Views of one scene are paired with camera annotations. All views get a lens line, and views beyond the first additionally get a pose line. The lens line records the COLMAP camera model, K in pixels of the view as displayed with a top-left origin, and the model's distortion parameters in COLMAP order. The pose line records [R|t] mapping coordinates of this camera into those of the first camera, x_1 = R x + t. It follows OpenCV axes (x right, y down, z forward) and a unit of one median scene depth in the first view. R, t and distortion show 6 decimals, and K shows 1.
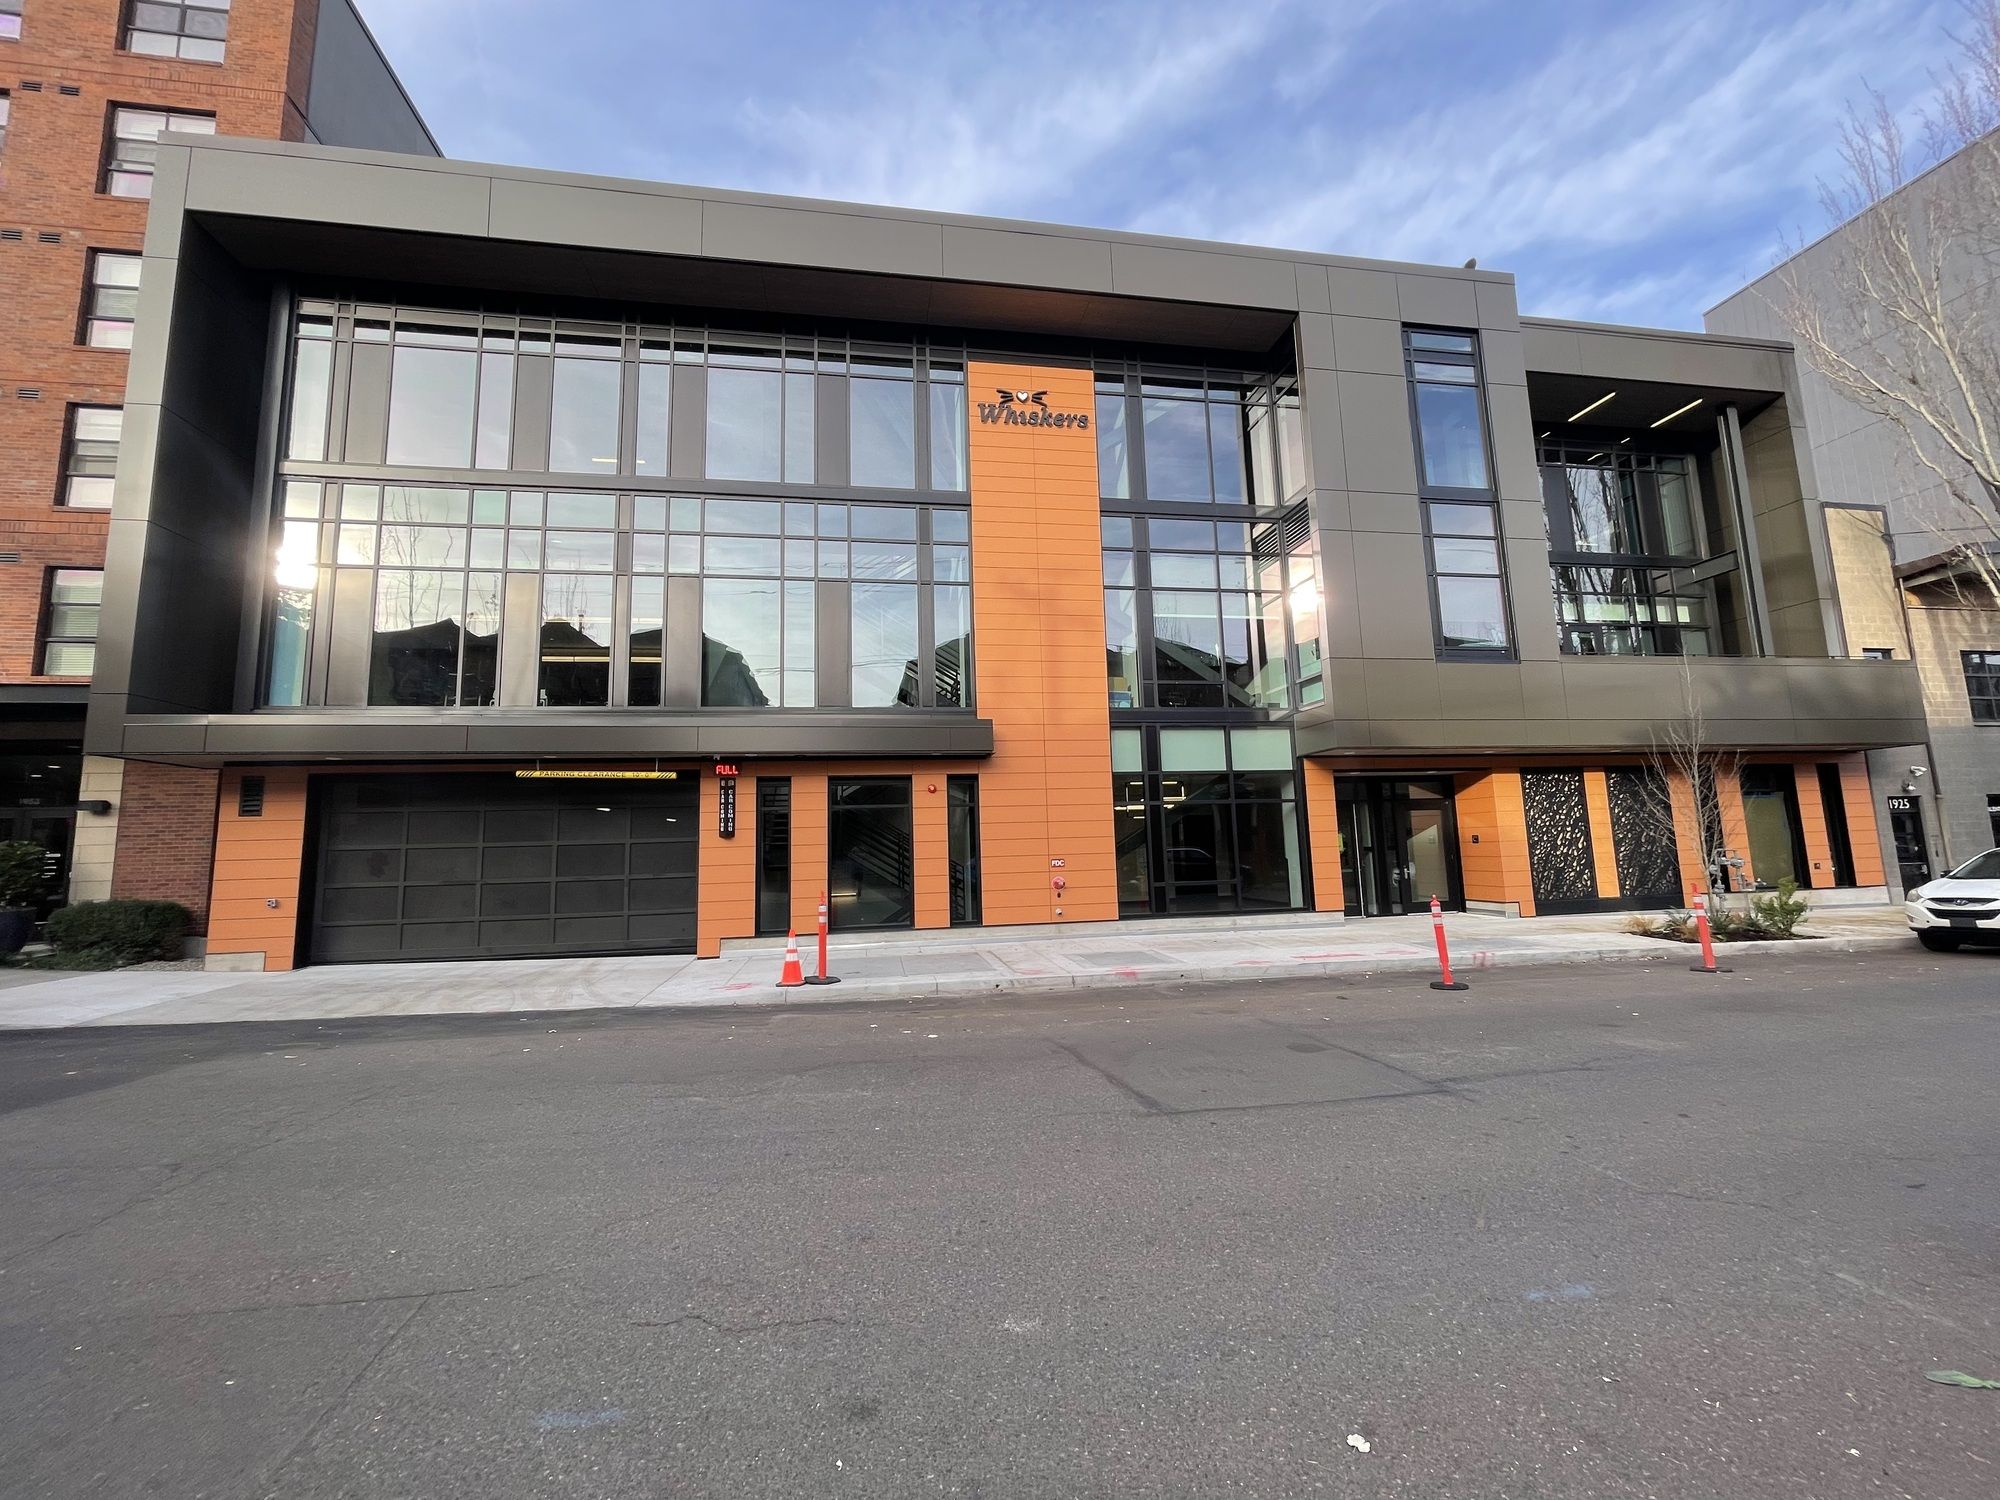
lens RADIAL K [[809.1, 0, 996.8], [0, 809.1, 746.0], [0, 0, 1]] dist [-0.001842, -0.000392]
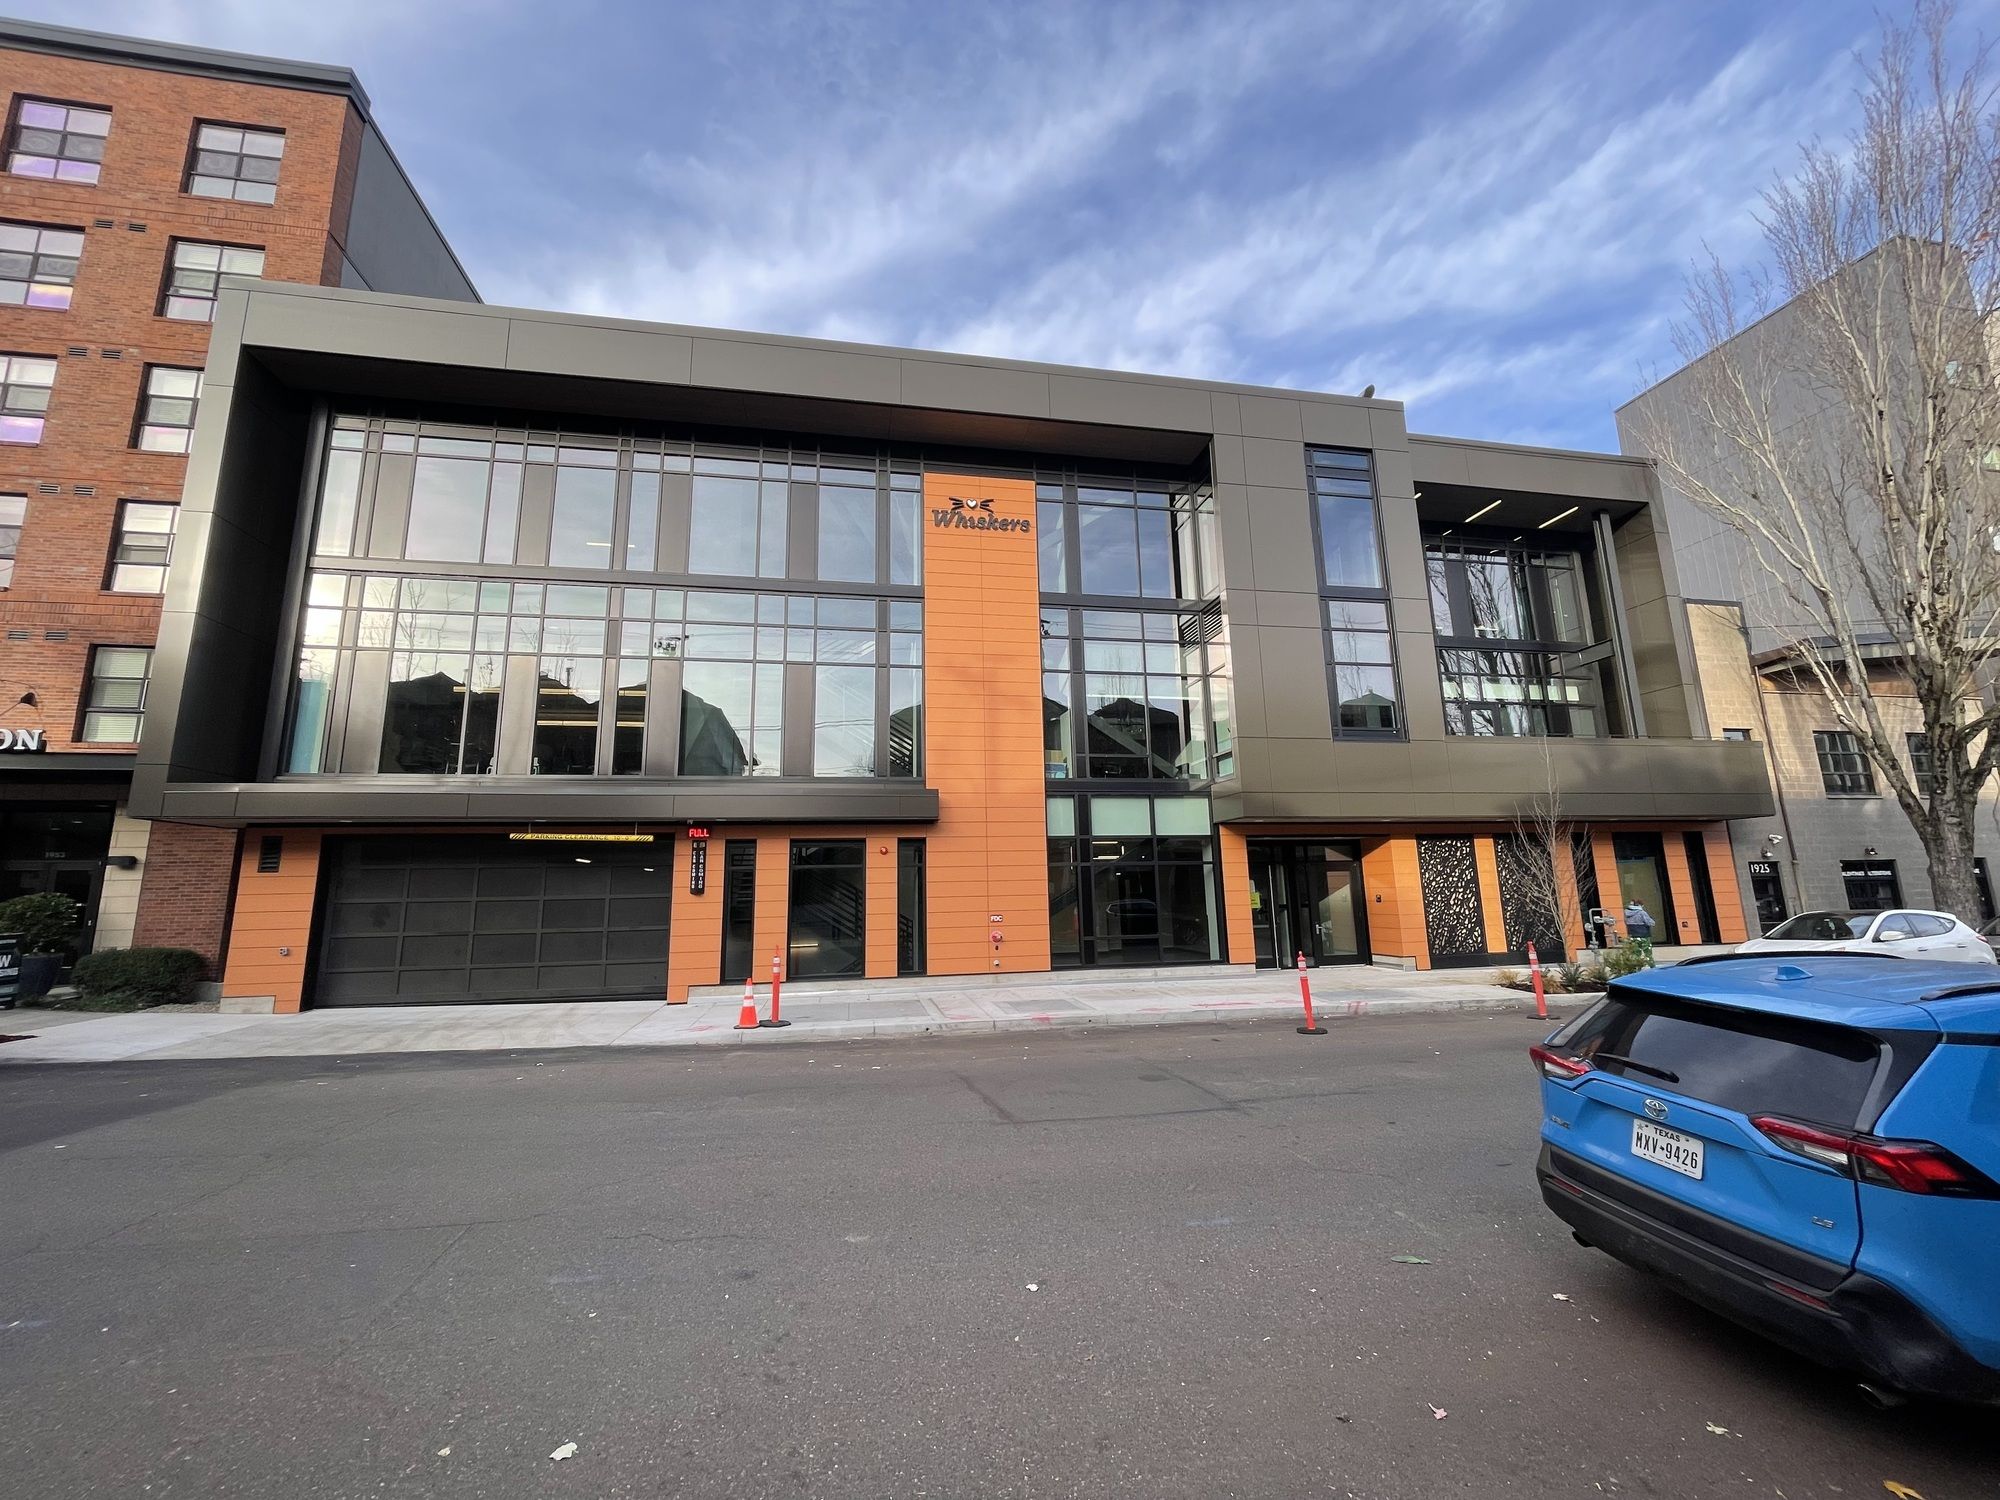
lens RADIAL K [[809.1, 0, 996.8], [0, 809.1, 746.0], [0, 0, 1]] dist [-0.001842, -0.000392]
pose [[0.999762, 0.010821, 0.018954, 0.051023], [-0.009749, 0.998395, -0.055781, -0.029562], [-0.019527, 0.055583, 0.998263, -0.121330]]
